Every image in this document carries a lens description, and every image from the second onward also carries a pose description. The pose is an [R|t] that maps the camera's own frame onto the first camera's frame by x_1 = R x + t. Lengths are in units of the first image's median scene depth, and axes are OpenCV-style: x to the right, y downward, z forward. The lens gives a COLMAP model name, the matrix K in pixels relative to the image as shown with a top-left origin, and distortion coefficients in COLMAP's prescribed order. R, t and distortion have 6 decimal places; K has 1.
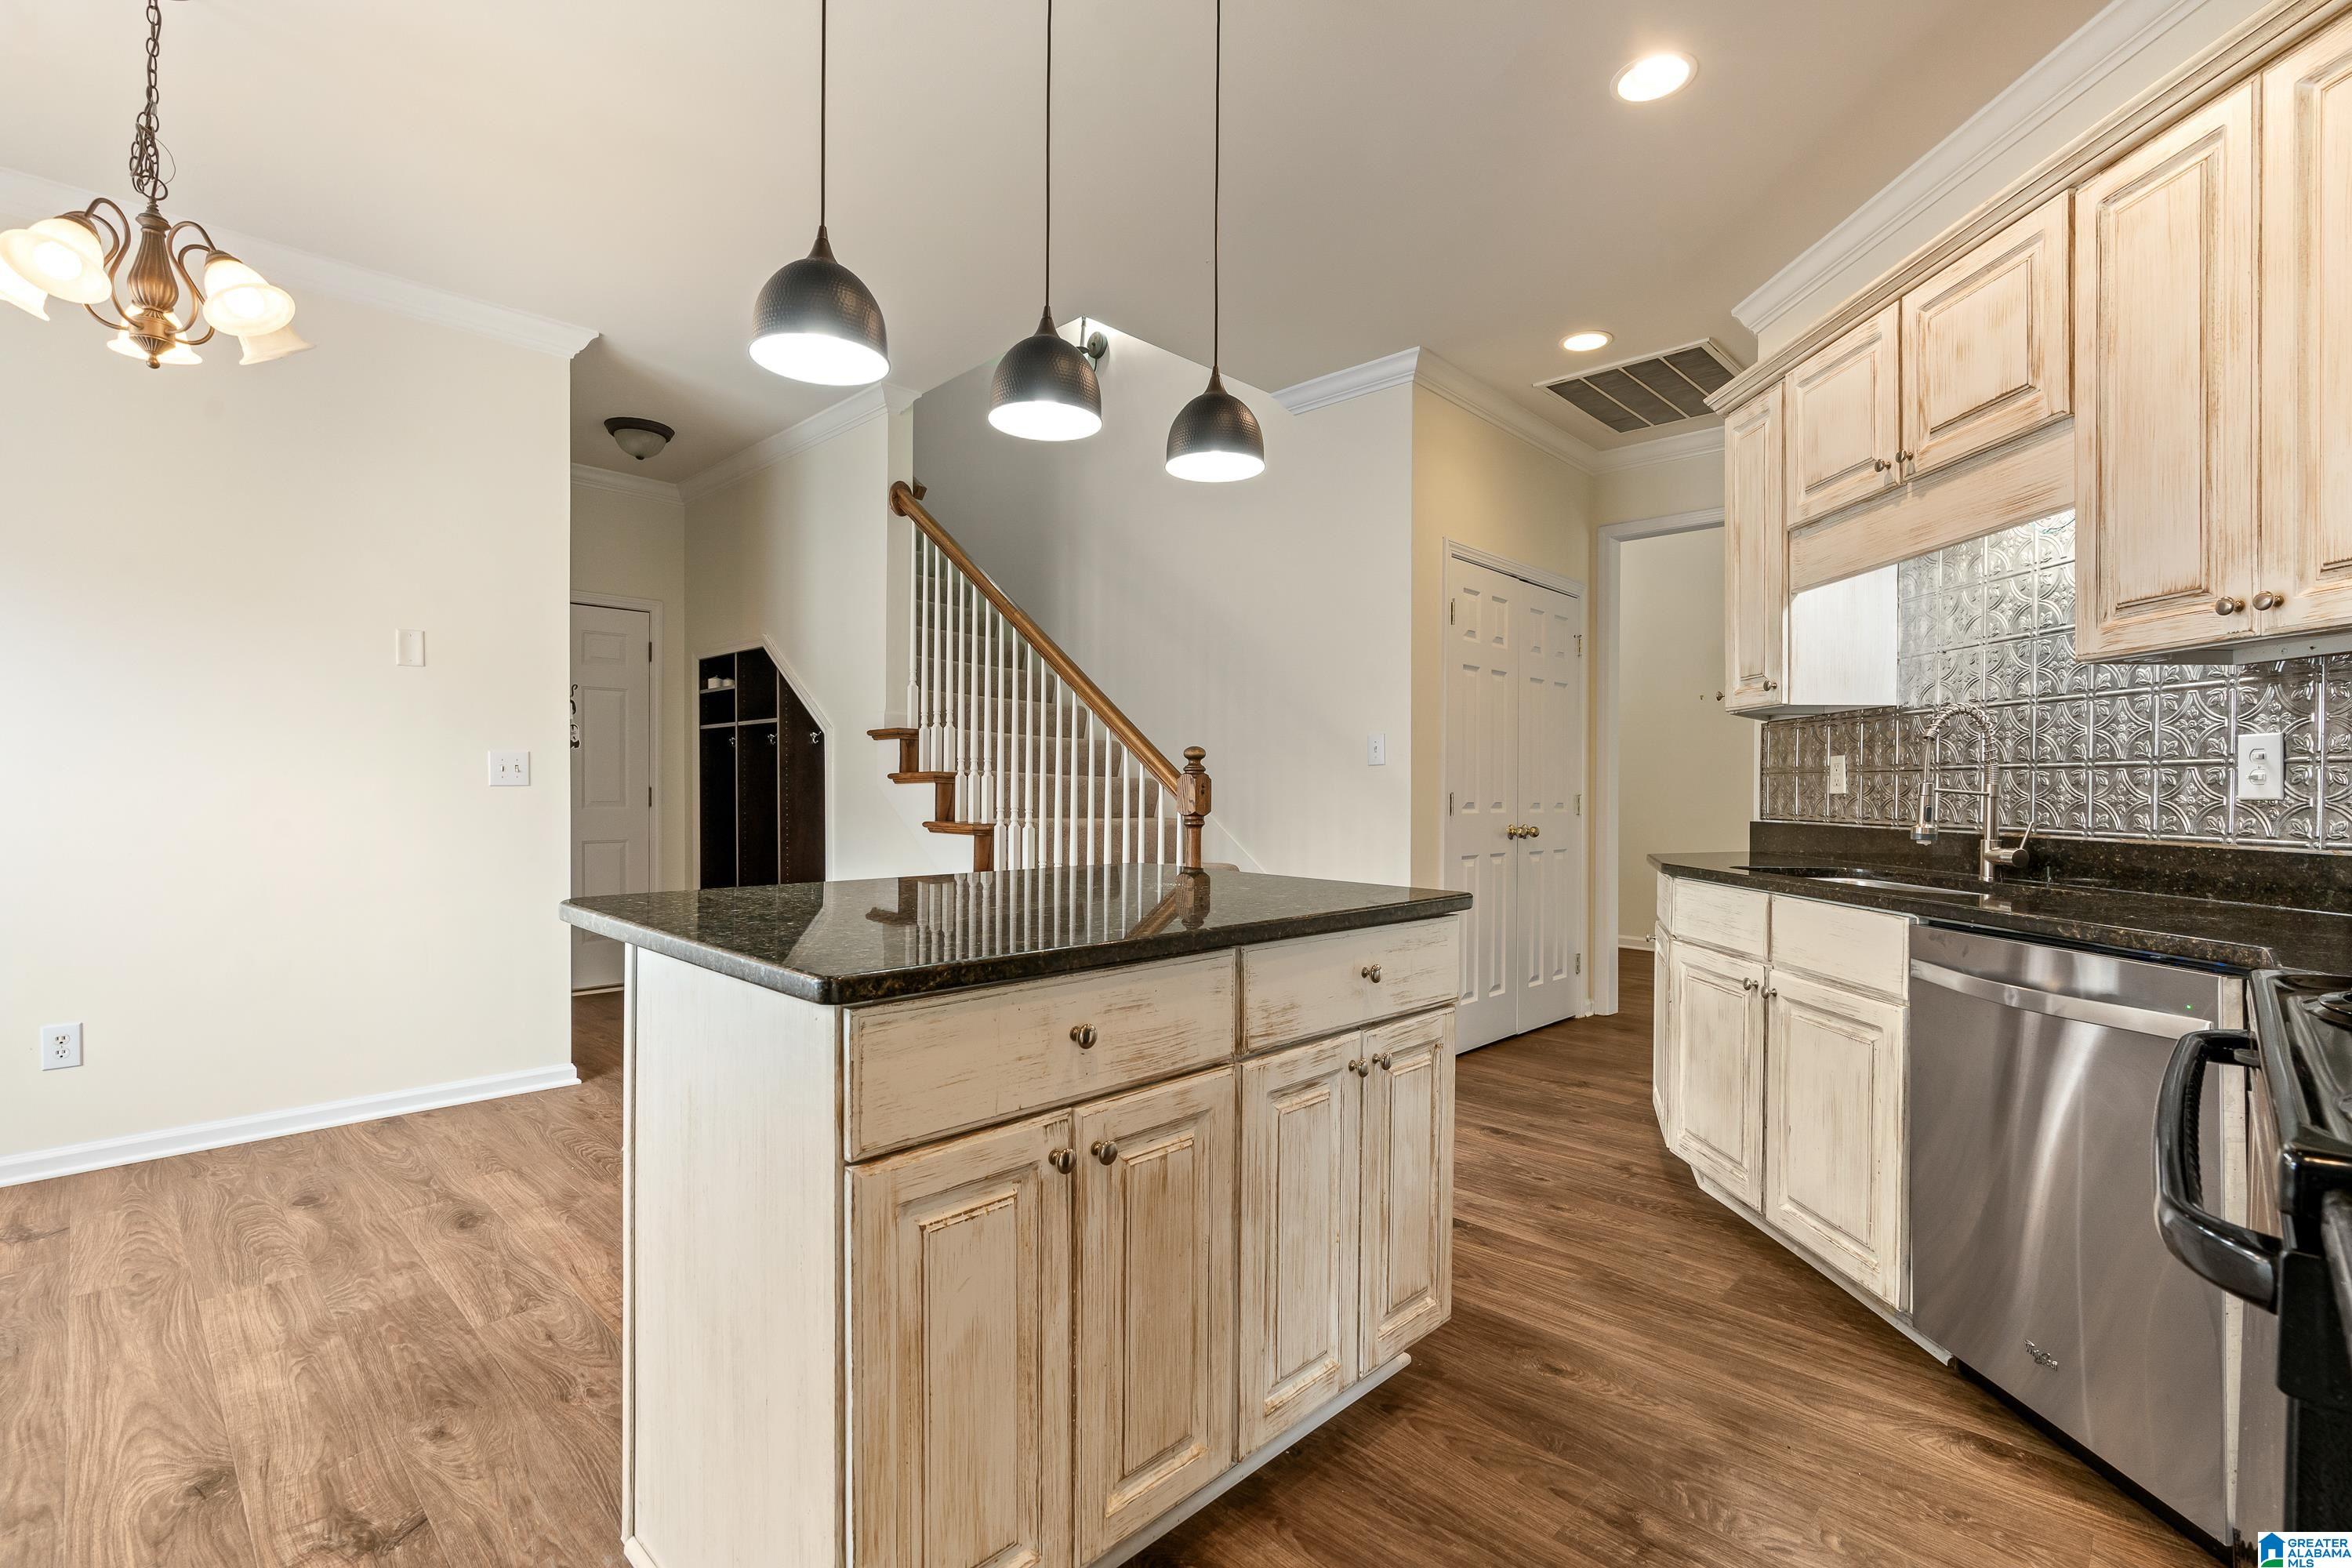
lens RADIAL K [[1077.2, 0, 1183.8], [0, 1077.2, 793.8], [0, 0, 1]] dist [-0.001656, -0.000107]
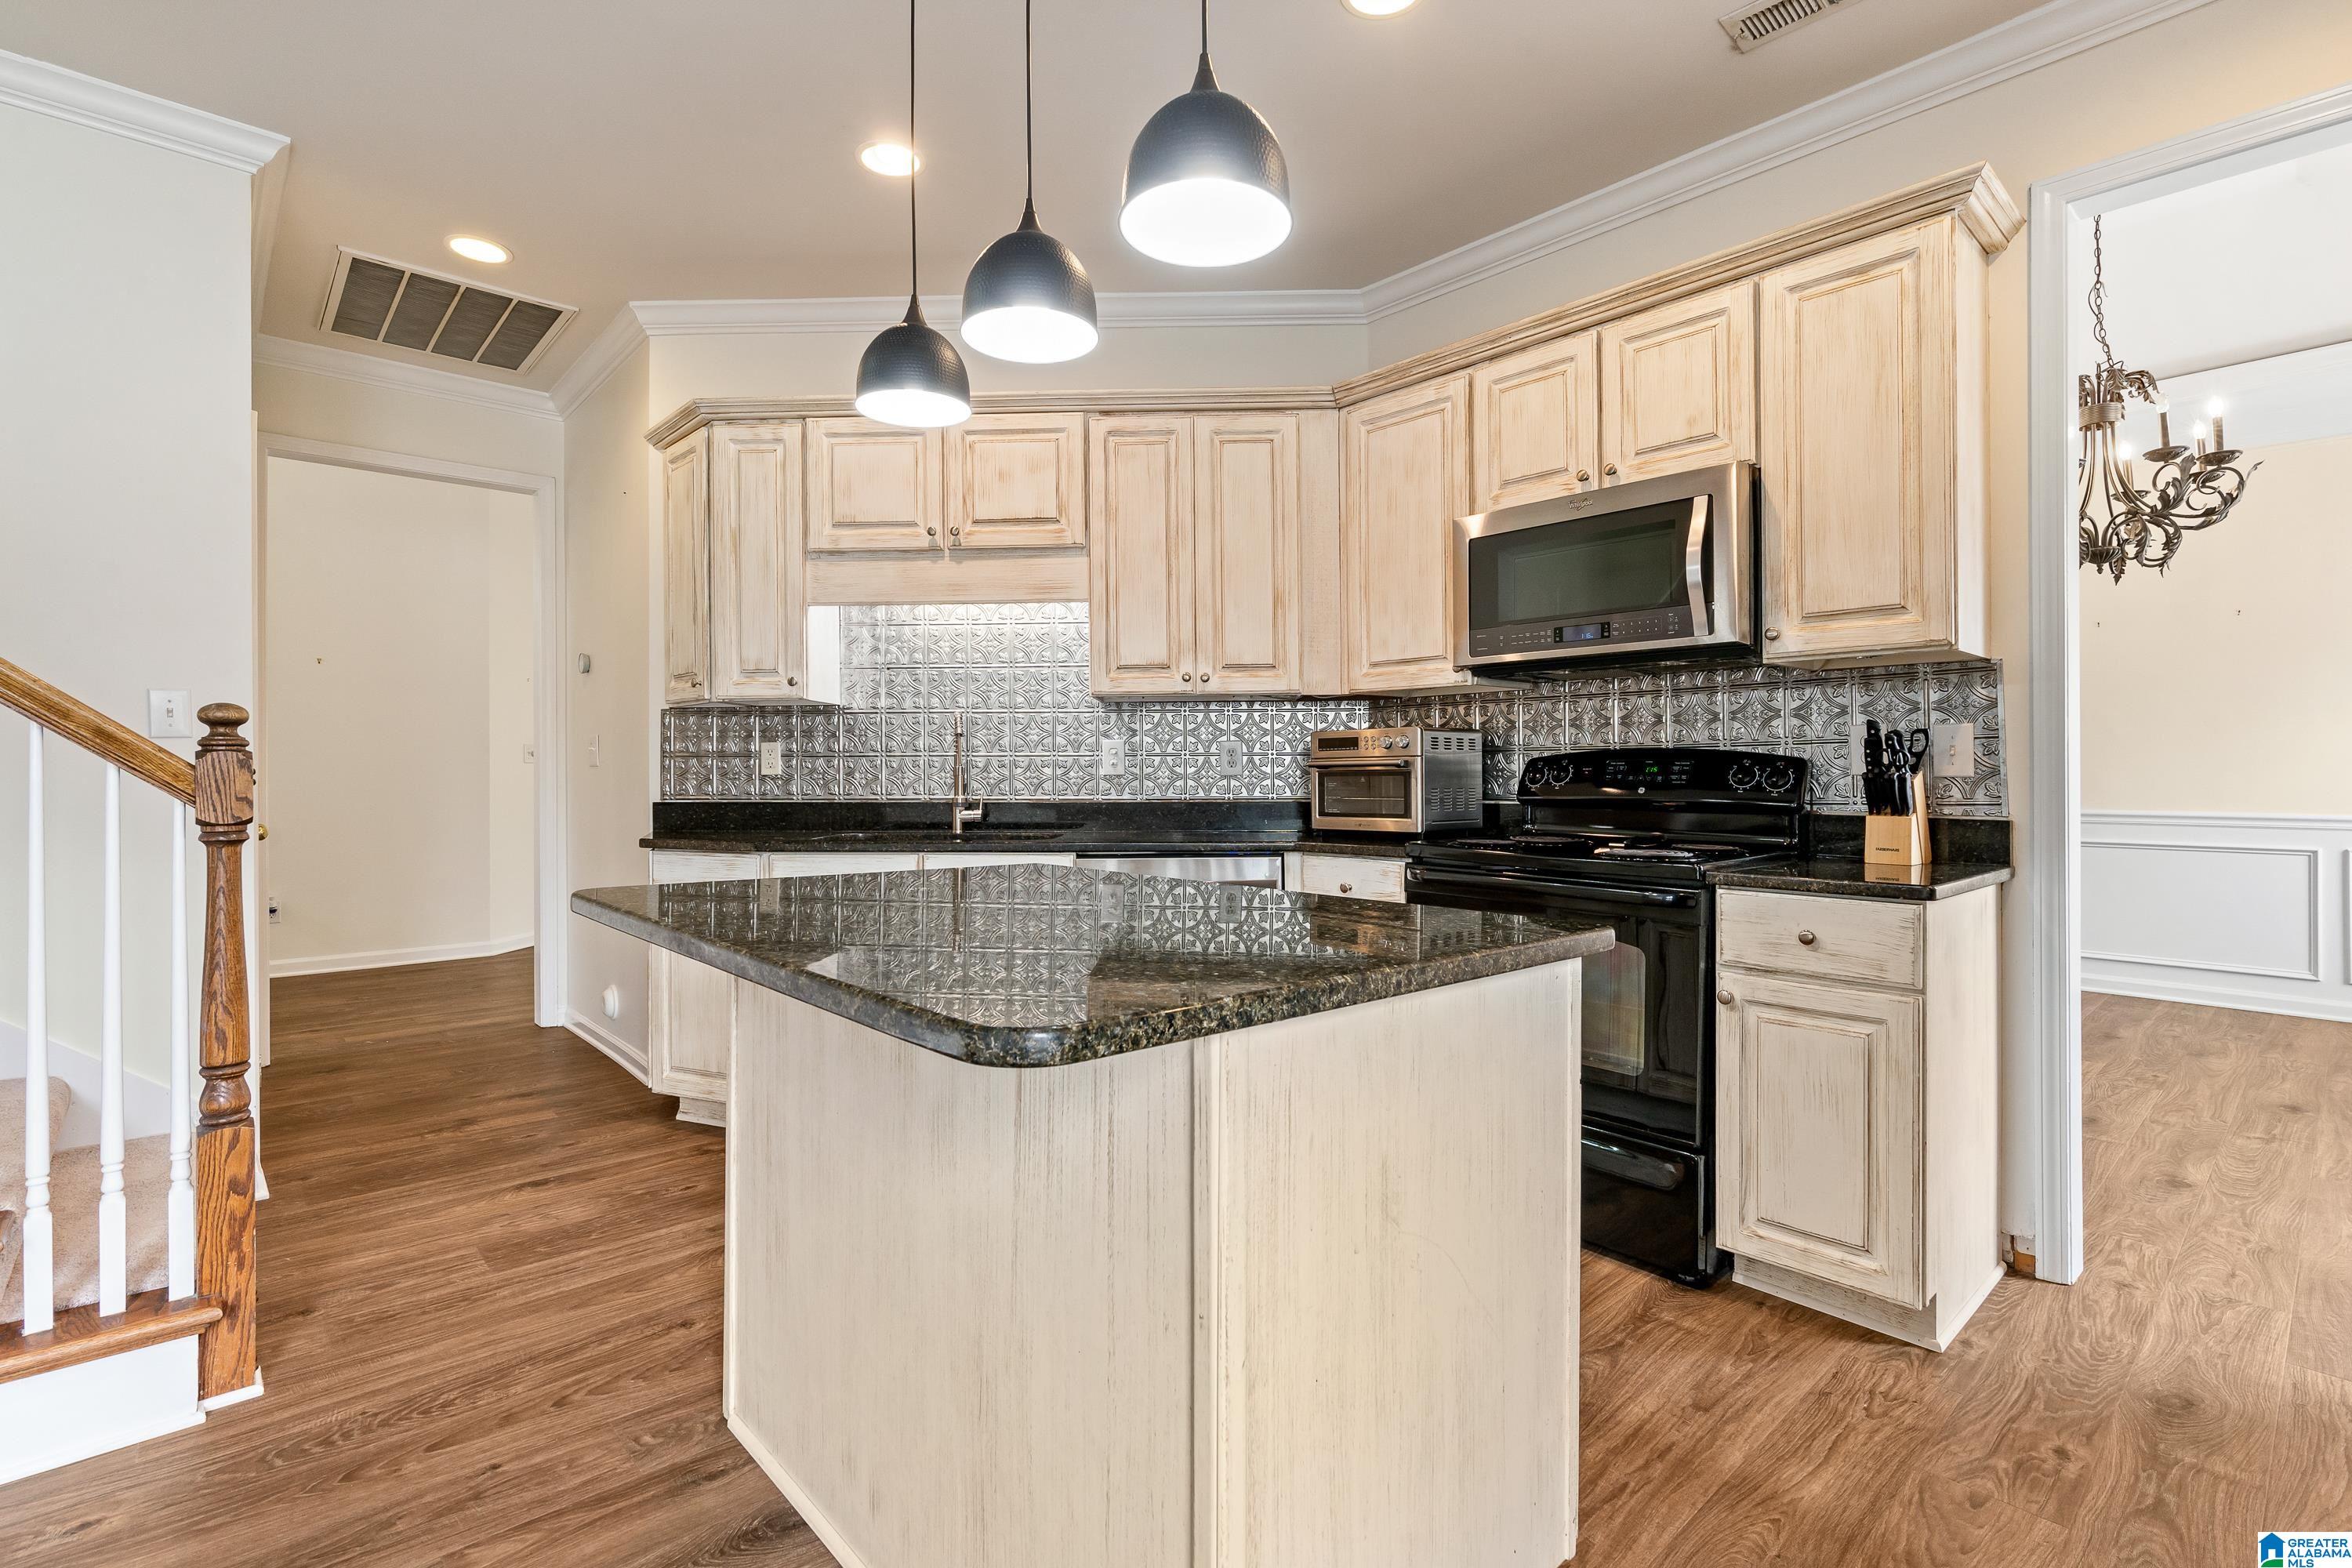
lens RADIAL K [[1077.2, 0, 1183.3], [0, 1077.2, 768.0], [0, 0, 1]] dist [-0.001656, -0.000107]
pose [[0.068517, -0.003755, 0.997643, -0.584157], [0.008340, 0.999960, 0.003191, -0.008235], [-0.997615, 0.008102, 0.068546, 0.509059]]
